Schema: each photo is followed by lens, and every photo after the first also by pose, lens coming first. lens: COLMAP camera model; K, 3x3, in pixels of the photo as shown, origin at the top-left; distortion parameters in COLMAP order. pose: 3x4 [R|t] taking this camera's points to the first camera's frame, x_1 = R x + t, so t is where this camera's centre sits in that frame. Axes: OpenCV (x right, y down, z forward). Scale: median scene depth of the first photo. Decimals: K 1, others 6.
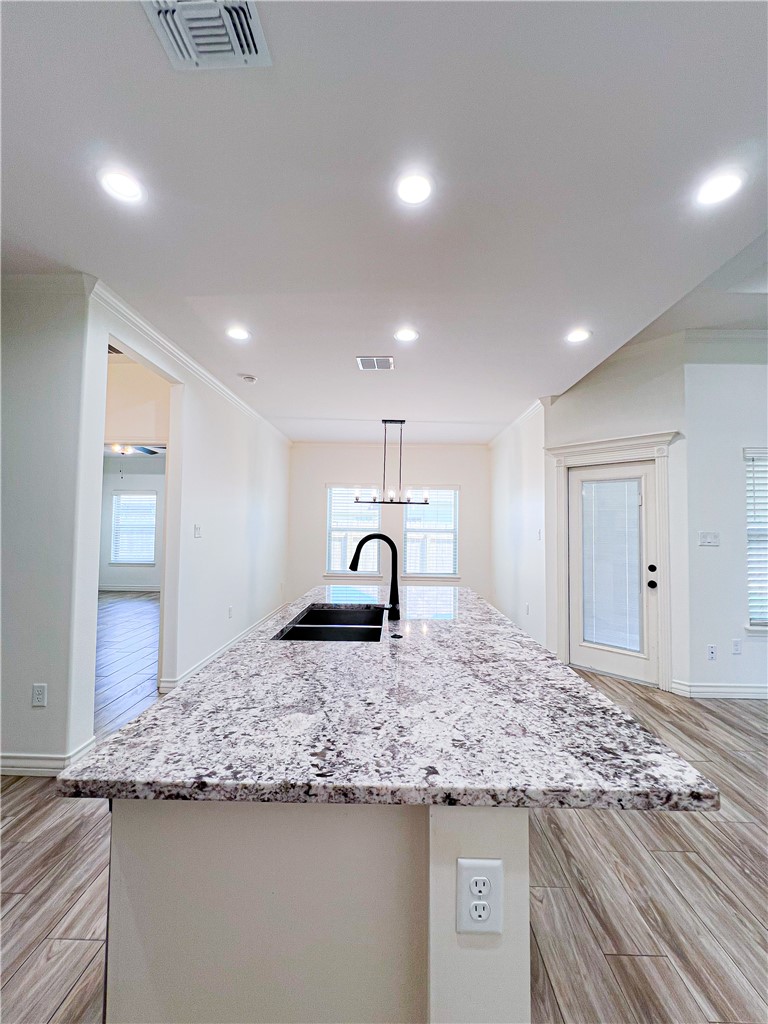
lens RADIAL K [[412.4, 0, 388.5], [0, 412.4, 511.7], [0, 0, 1]] dist [-0.003628, 0.001128]
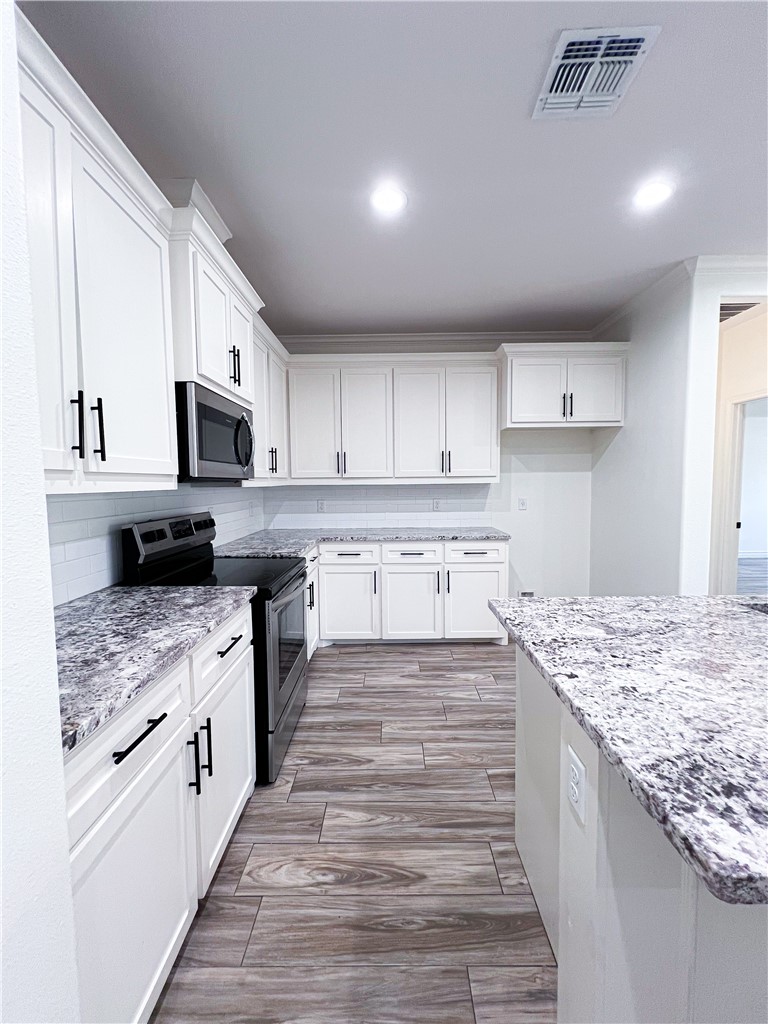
lens RADIAL K [[412.4, 0, 388.4], [0, 412.4, 513.9], [0, 0, 1]] dist [-0.003628, 0.001128]
pose [[0.007438, 0.064760, -0.997873, 0.995716], [0.048844, 0.996686, 0.065047, 0.012102], [0.998779, -0.049224, 0.004250, 0.334263]]
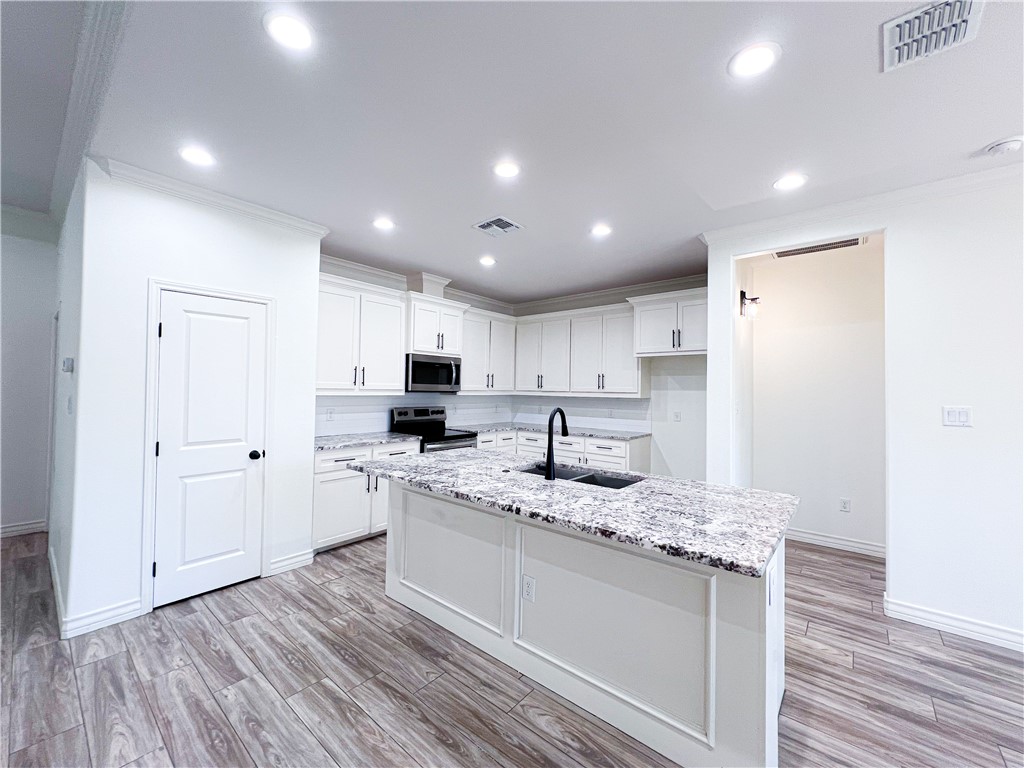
lens RADIAL K [[412.4, 0, 508.2], [0, 412.4, 386.5], [0, 0, 1]] dist [-0.003628, 0.001128]
pose [[-0.637251, -0.027682, -0.770159, 2.001482], [0.006720, 0.999117, -0.041473, 0.080786], [0.770627, -0.031604, -0.636503, 3.294043]]
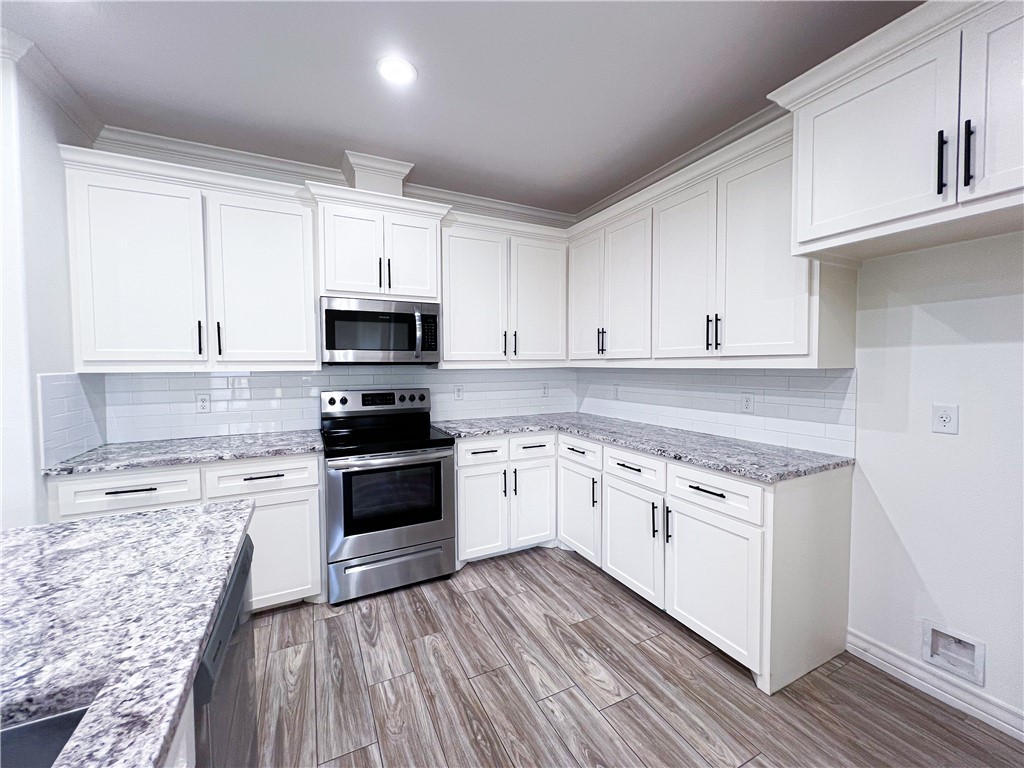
lens RADIAL K [[412.4, 0, 508.5], [0, 412.4, 384.3], [0, 0, 1]] dist [-0.003628, 0.001128]
pose [[-0.889724, 0.015563, -0.456234, -0.713981], [0.013263, 0.999878, 0.008243, 0.063392], [0.456306, 0.001282, -0.889822, 2.389416]]
